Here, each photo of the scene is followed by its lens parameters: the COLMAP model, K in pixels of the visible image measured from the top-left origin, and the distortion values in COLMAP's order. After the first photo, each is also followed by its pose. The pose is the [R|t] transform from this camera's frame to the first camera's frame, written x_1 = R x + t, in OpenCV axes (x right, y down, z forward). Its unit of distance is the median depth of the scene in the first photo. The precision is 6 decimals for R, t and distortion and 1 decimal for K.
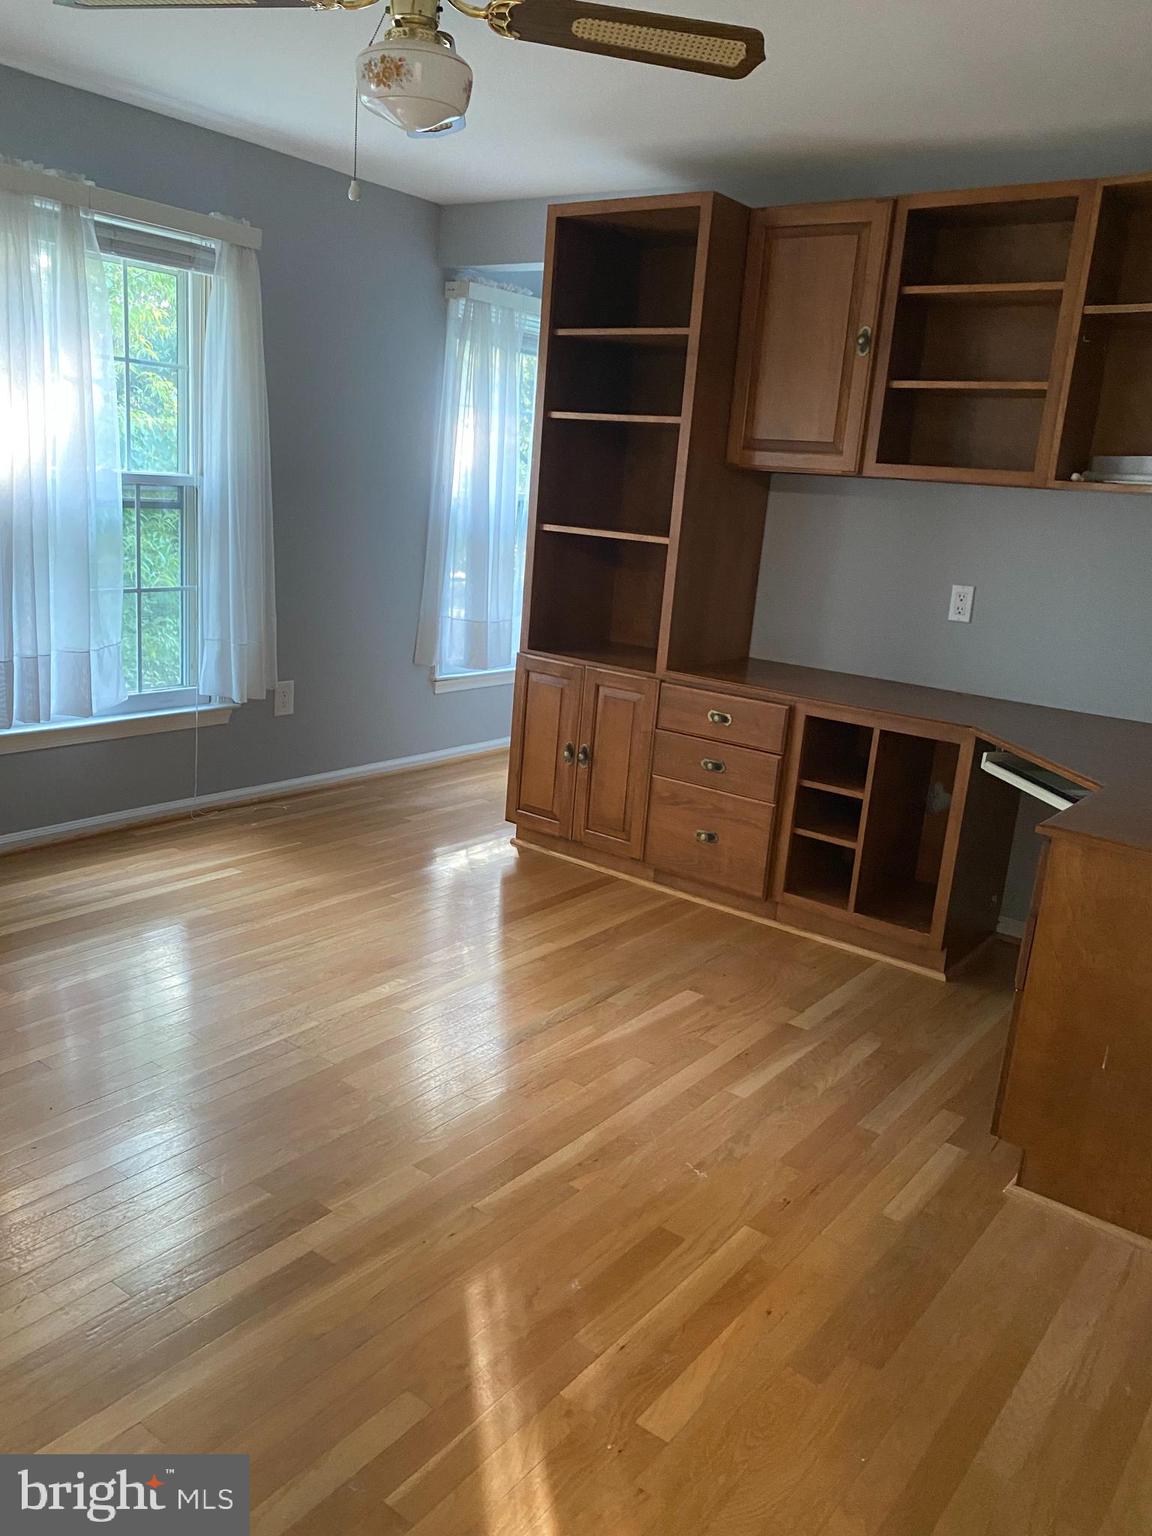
lens RADIAL K [[1165.2, 0, 558.9], [0, 1165.2, 782.0], [0, 0, 1]] dist [0.050469, -0.068299]
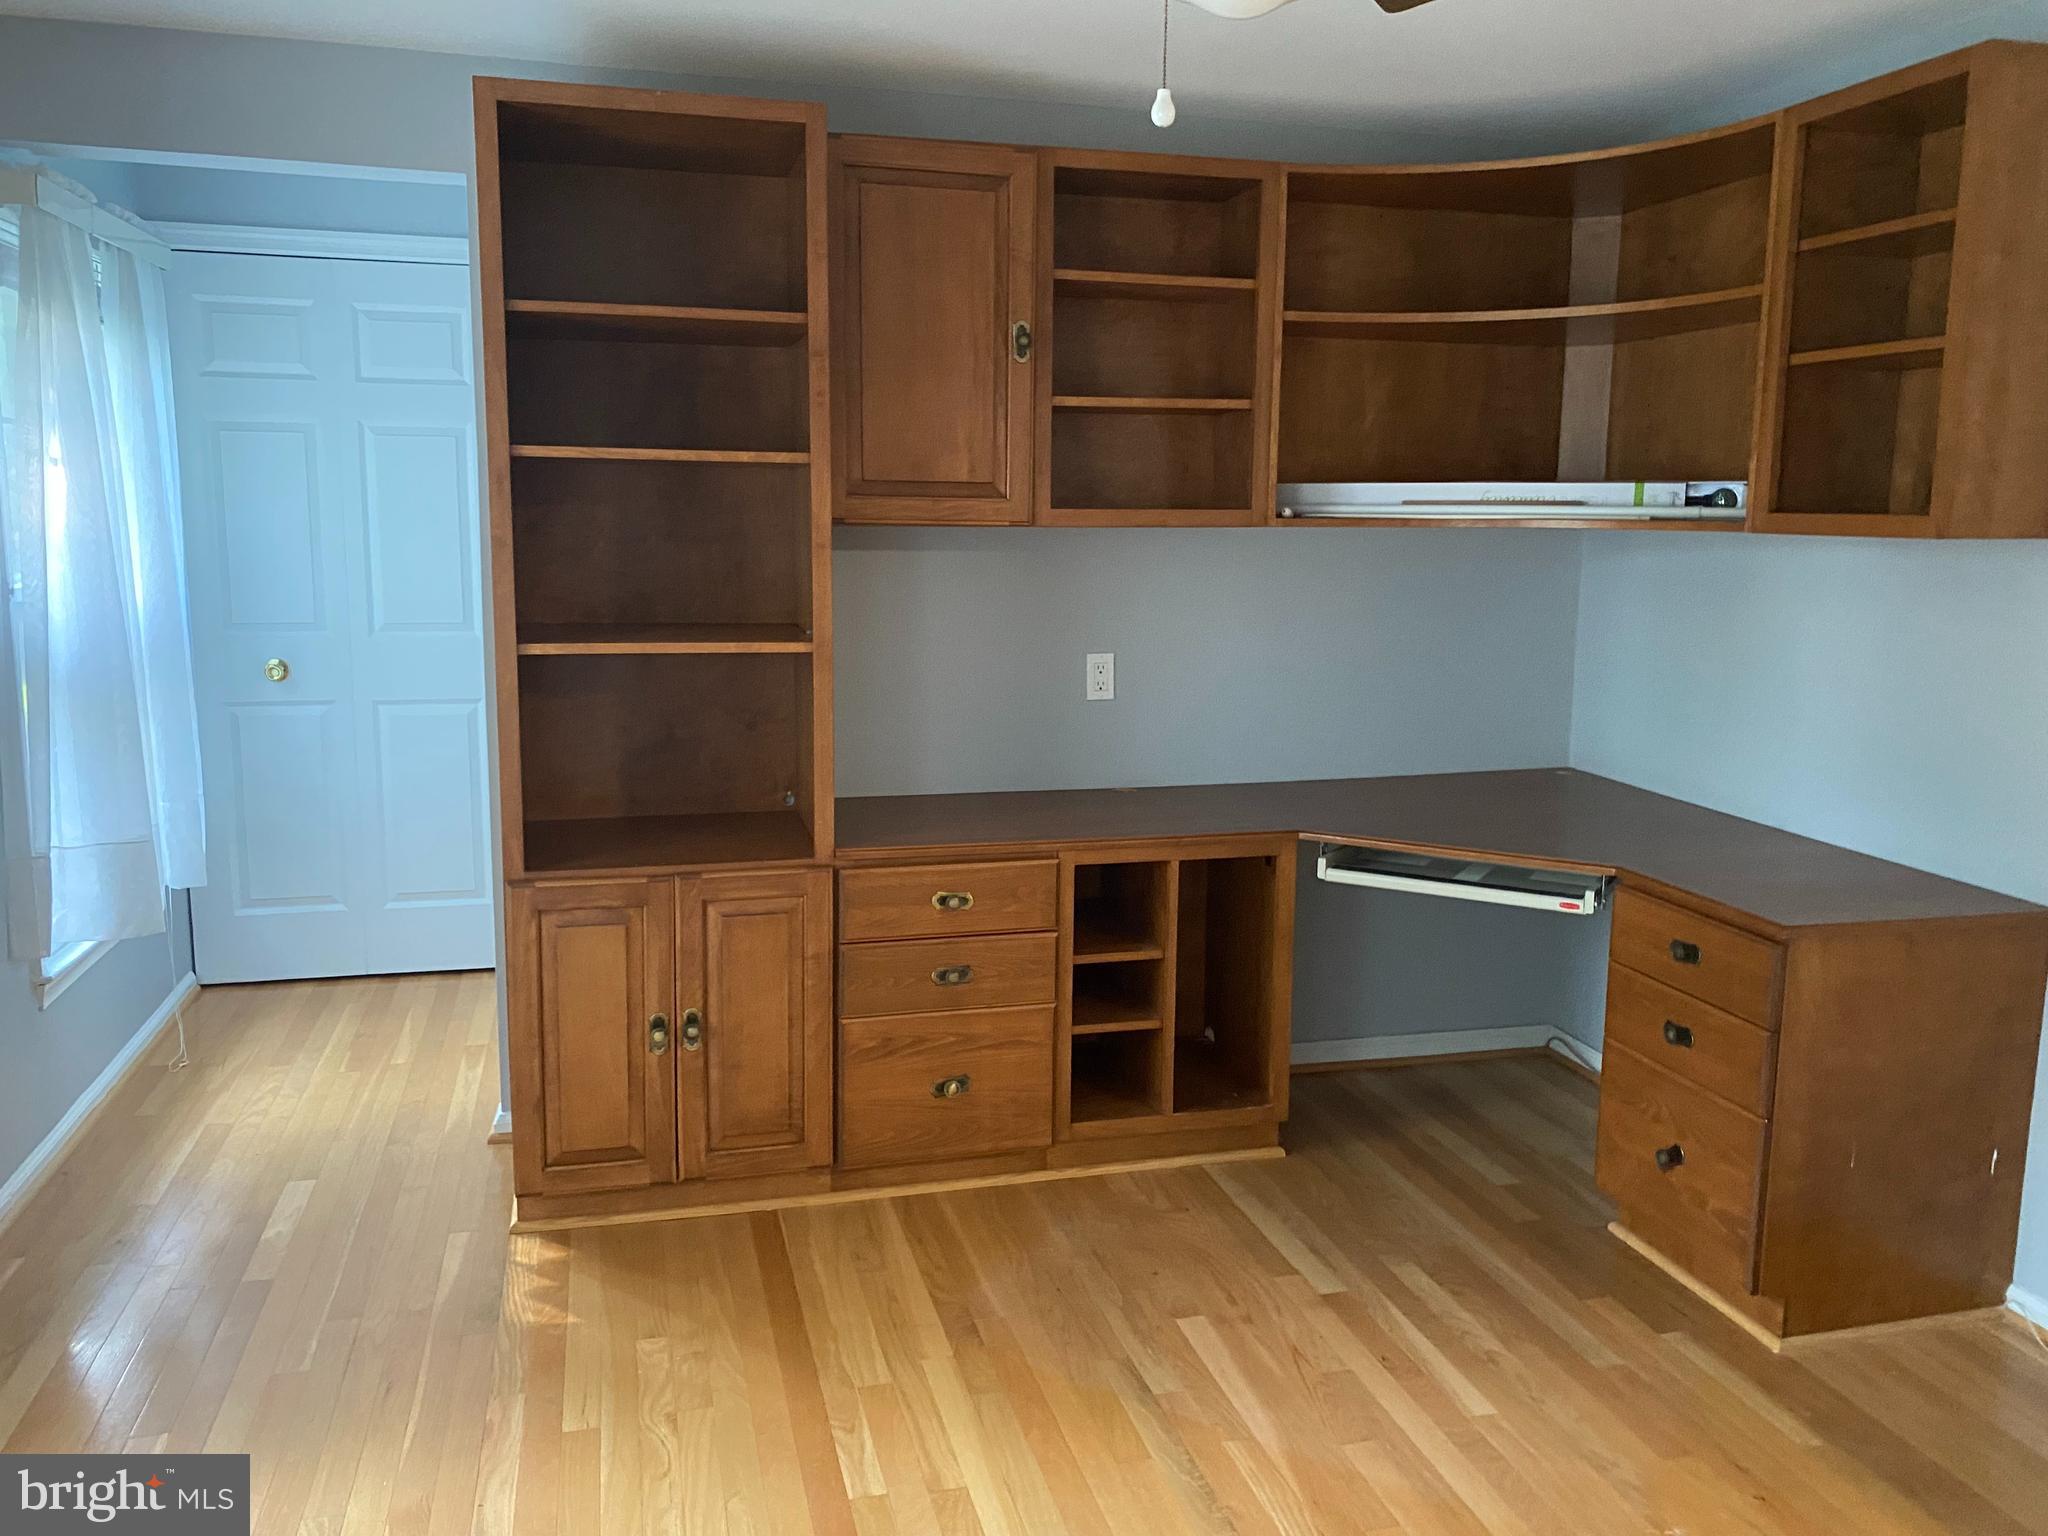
lens RADIAL K [[1553.6, 0, 1012.0], [0, 1553.6, 763.0], [0, 0, 1]] dist [0.050469, -0.068299]
pose [[0.610998, -0.190790, 0.768297, -0.509236], [0.237393, 0.970016, 0.052093, -0.173275], [-0.755199, 0.150560, 0.637970, 0.428255]]
